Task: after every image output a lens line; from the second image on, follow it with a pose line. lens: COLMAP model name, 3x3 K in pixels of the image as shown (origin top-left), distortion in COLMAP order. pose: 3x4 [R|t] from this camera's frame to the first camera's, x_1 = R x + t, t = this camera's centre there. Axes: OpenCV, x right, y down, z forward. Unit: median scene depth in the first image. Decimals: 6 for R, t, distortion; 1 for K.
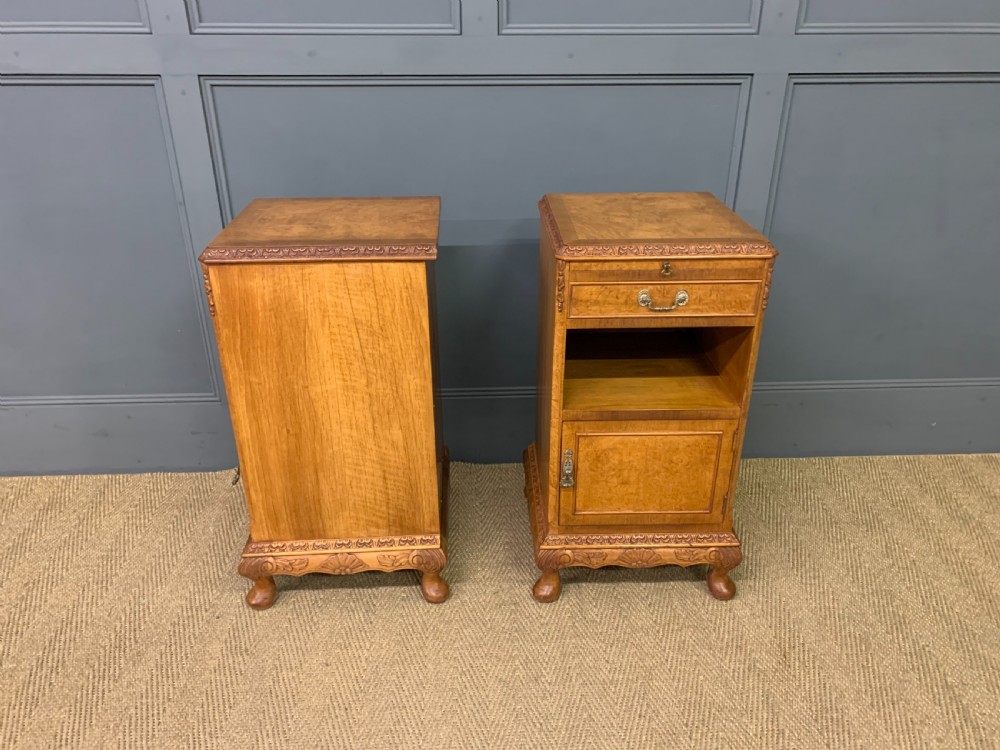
lens RADIAL K [[767.9, 0, 504.4], [0, 767.9, 373.0], [0, 0, 1]] dist [0.012702, -0.005534]
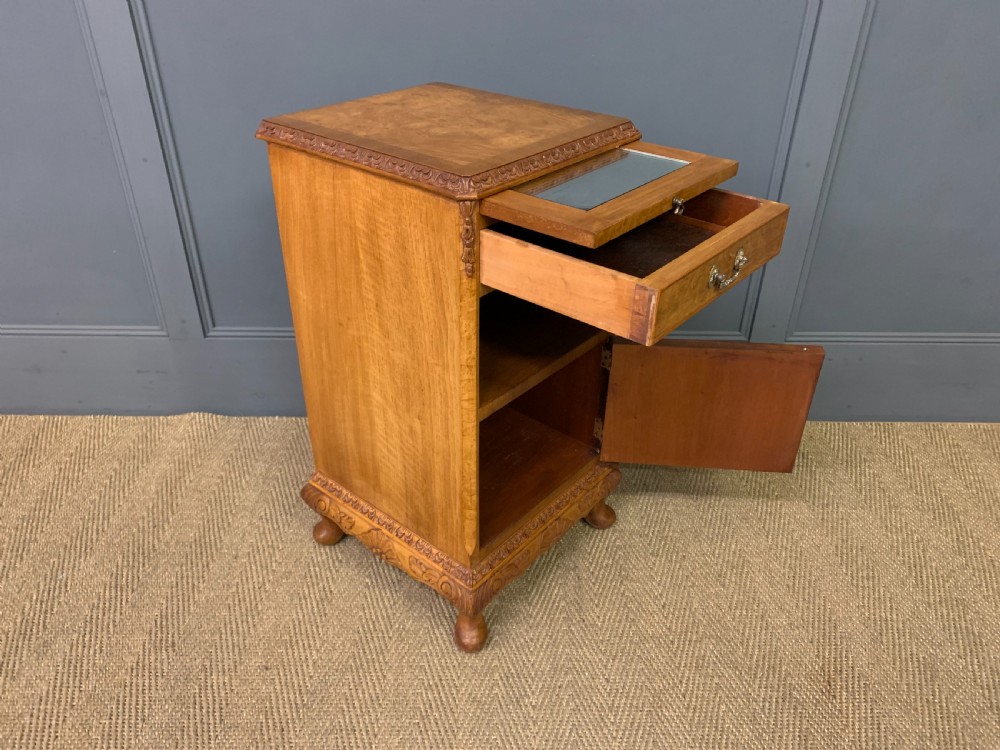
lens RADIAL K [[771.4, 0, 500.0], [0, 771.4, 375.0], [0, 0, 1]] dist [0.008204, -0.002459]
pose [[0.998810, 0.032222, -0.036599, 0.038183], [-0.028151, 0.993884, 0.106781, -0.028289], [0.039816, -0.105624, 0.993609, 0.208888]]
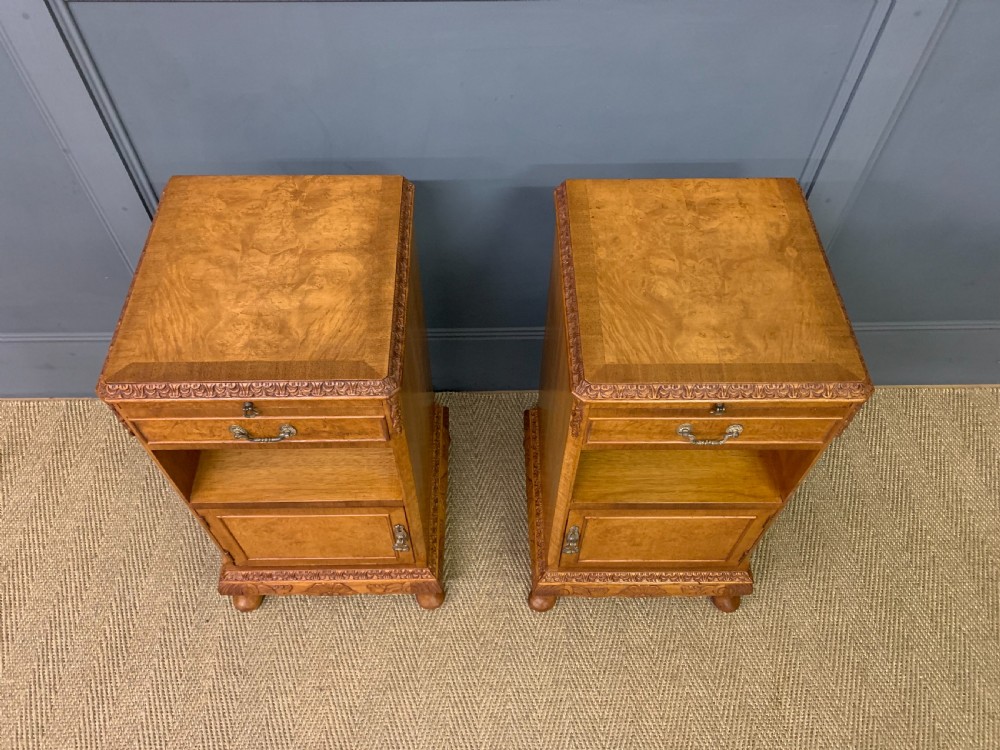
lens RADIAL K [[772.3, 0, 495.6], [0, 772.3, 376.0], [0, 0, 1]] dist [0.002348, 0.009615]
pose [[0.999666, 0.023869, -0.009933, -0.000847], [-0.016161, 0.876833, 0.480524, -0.448478], [0.020179, -0.480203, 0.876925, 0.298819]]
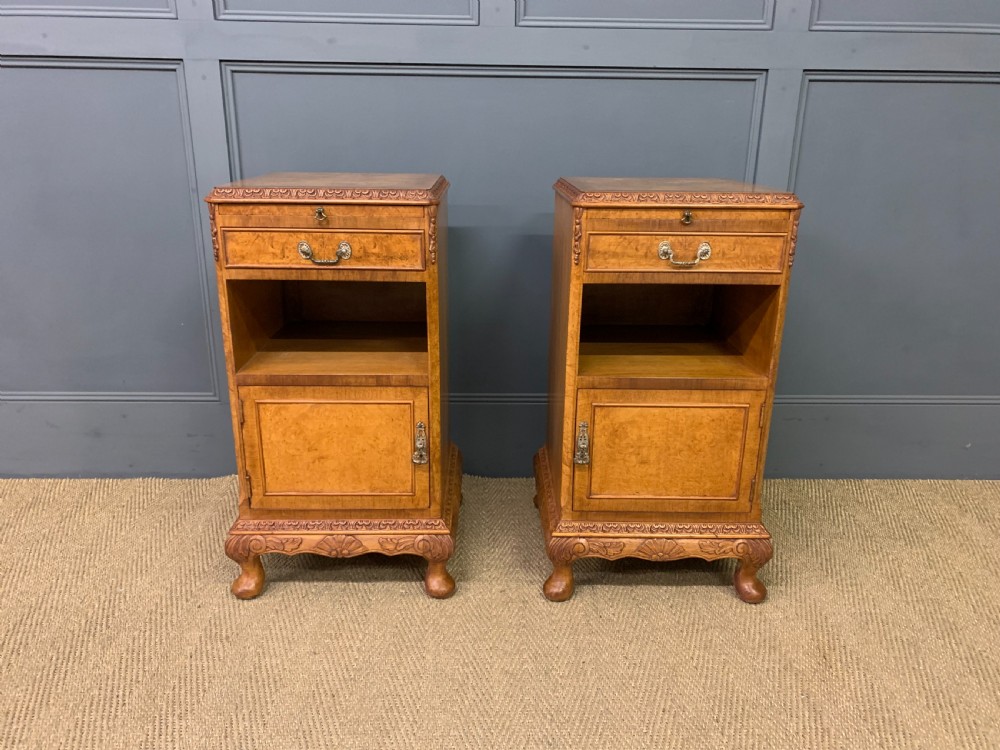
lens RADIAL K [[768.6, 0, 500.0], [0, 768.6, 375.0], [0, 0, 1]] dist [0.002300, 0.007692]
pose [[0.999709, 0.017547, -0.016534, -0.003850], [-0.019670, 0.990175, -0.138445, 0.167937], [0.013942, 0.138730, 0.990232, 0.061385]]
